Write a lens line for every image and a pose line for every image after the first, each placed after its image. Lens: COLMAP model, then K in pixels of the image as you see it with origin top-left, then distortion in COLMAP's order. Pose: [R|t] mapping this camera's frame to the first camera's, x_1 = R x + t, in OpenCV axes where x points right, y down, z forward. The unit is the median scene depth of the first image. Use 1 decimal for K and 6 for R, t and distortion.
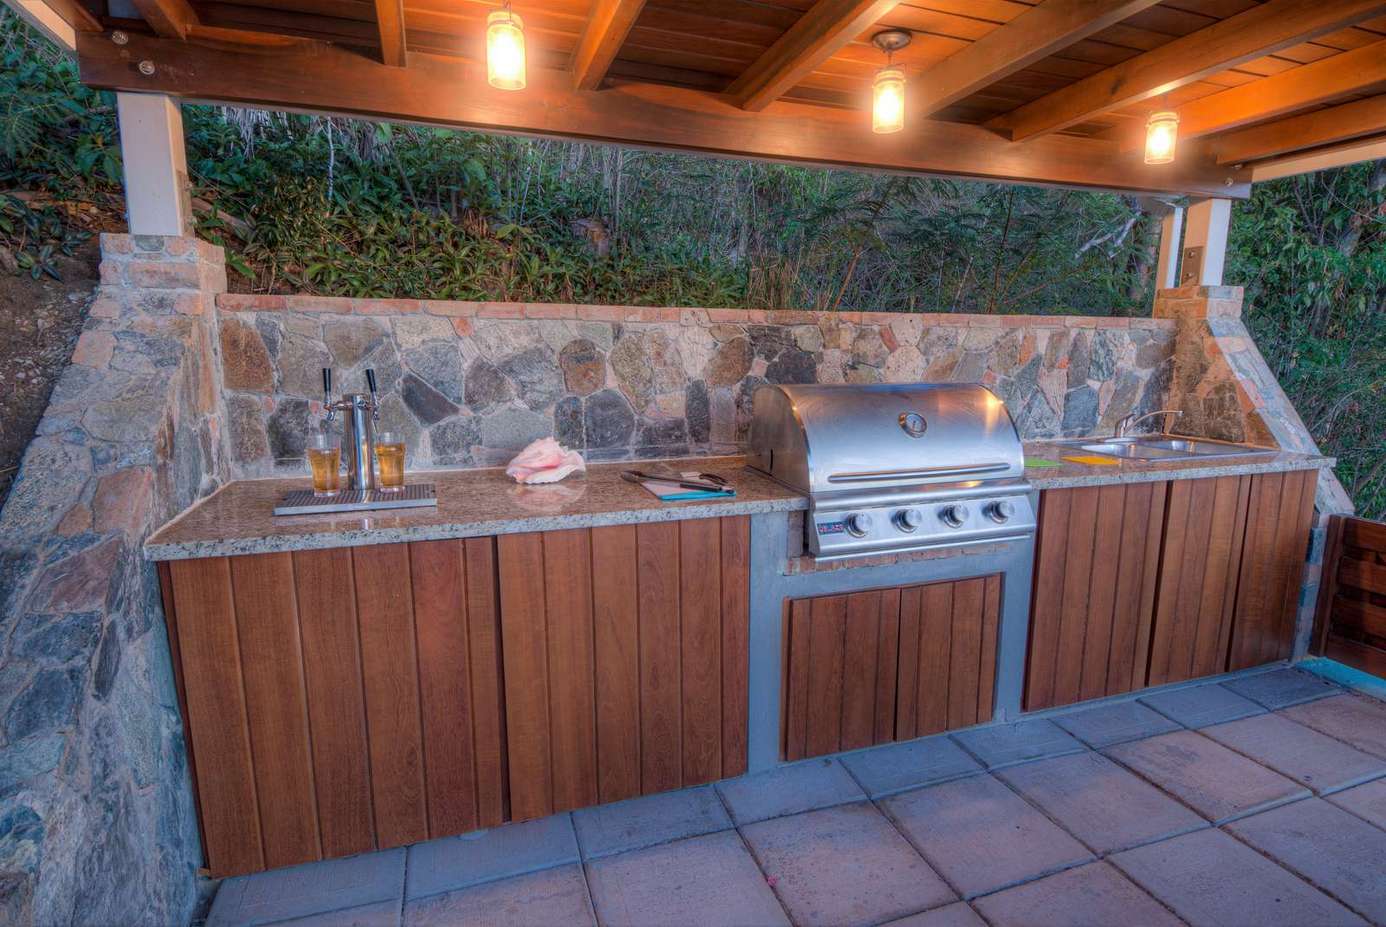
lens RADIAL K [[694.3, 0, 695.8], [0, 694.3, 469.7], [0, 0, 1]] dist [0.047215, -0.051967]
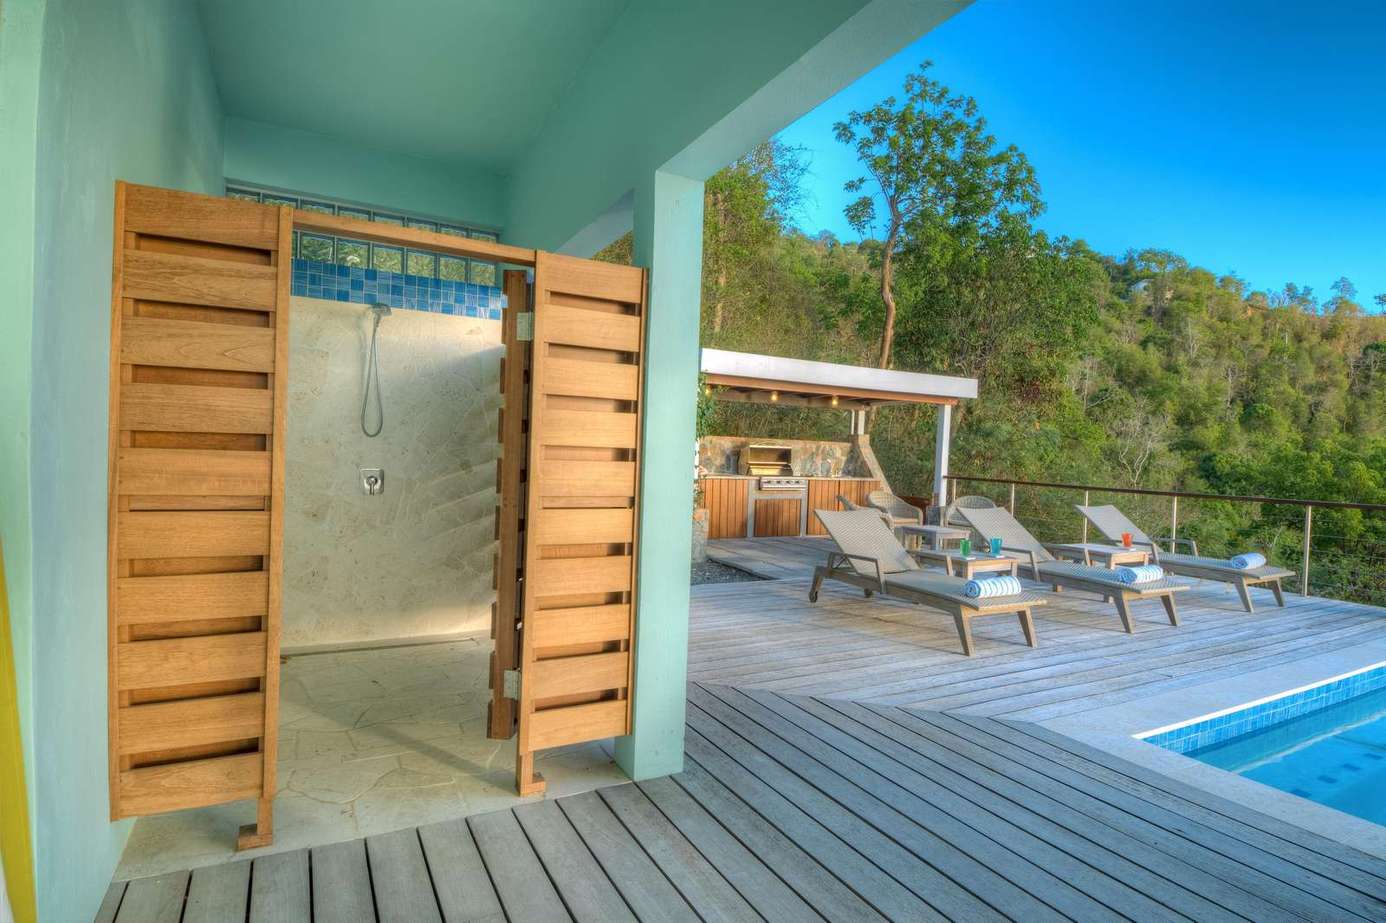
lens RADIAL K [[694.3, 0, 695.8], [0, 694.3, 467.7], [0, 0, 1]] dist [0.047215, -0.051967]
pose [[0.982547, 0.027621, 0.183954, -1.002541], [-0.001271, 0.989888, -0.141844, 0.563314], [-0.186011, 0.139135, 0.972647, -3.110528]]
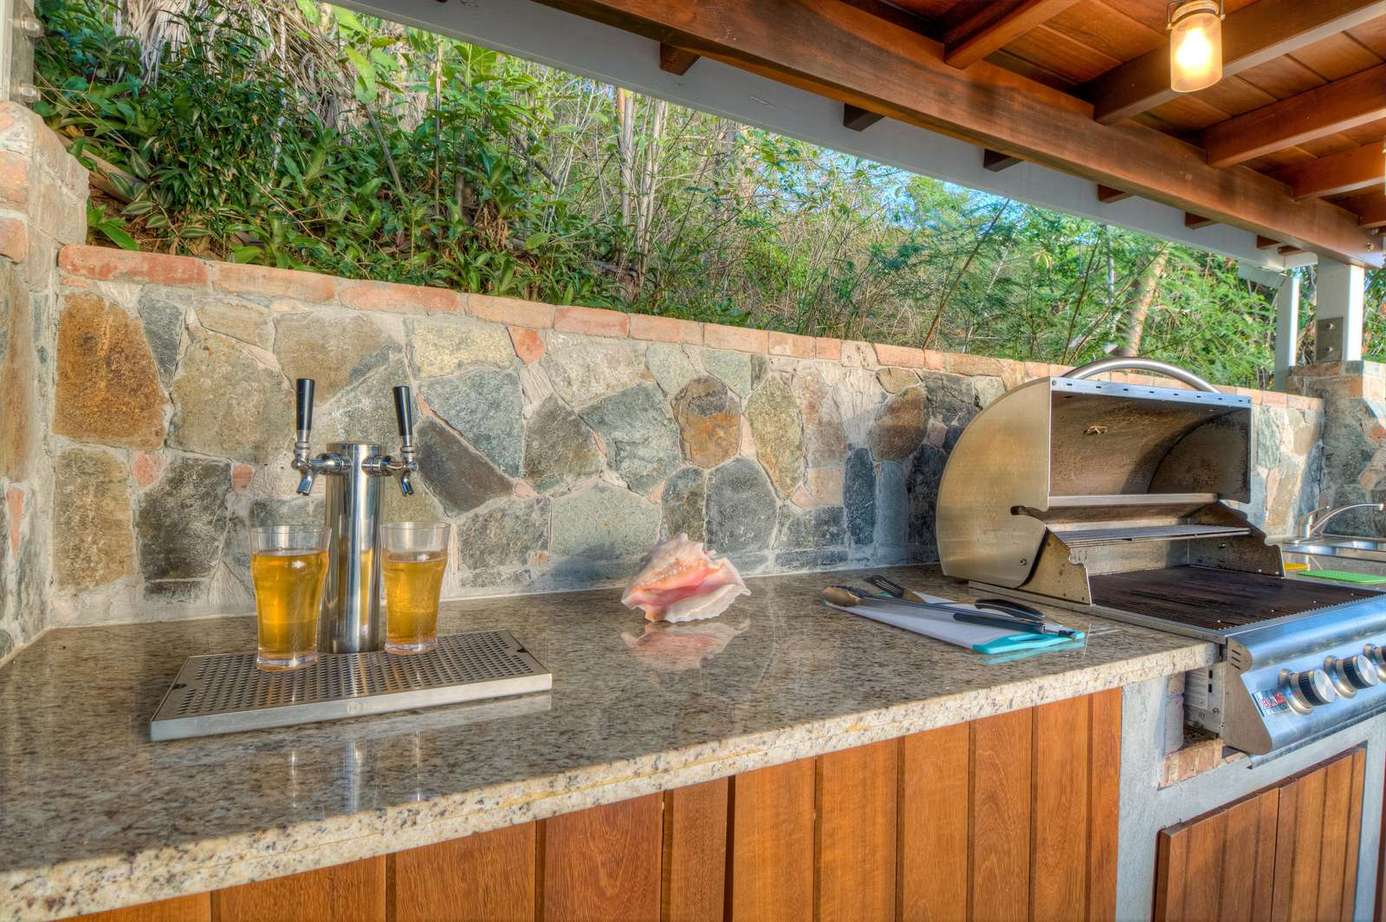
lens RADIAL K [[694.3, 0, 695.8], [0, 694.3, 467.2], [0, 0, 1]] dist [0.047215, -0.051967]
pose [[0.988541, 0.013447, 0.150351, -0.277504], [0.009783, 0.988223, -0.152708, -0.014091], [-0.150634, 0.152430, 0.976768, 0.425039]]
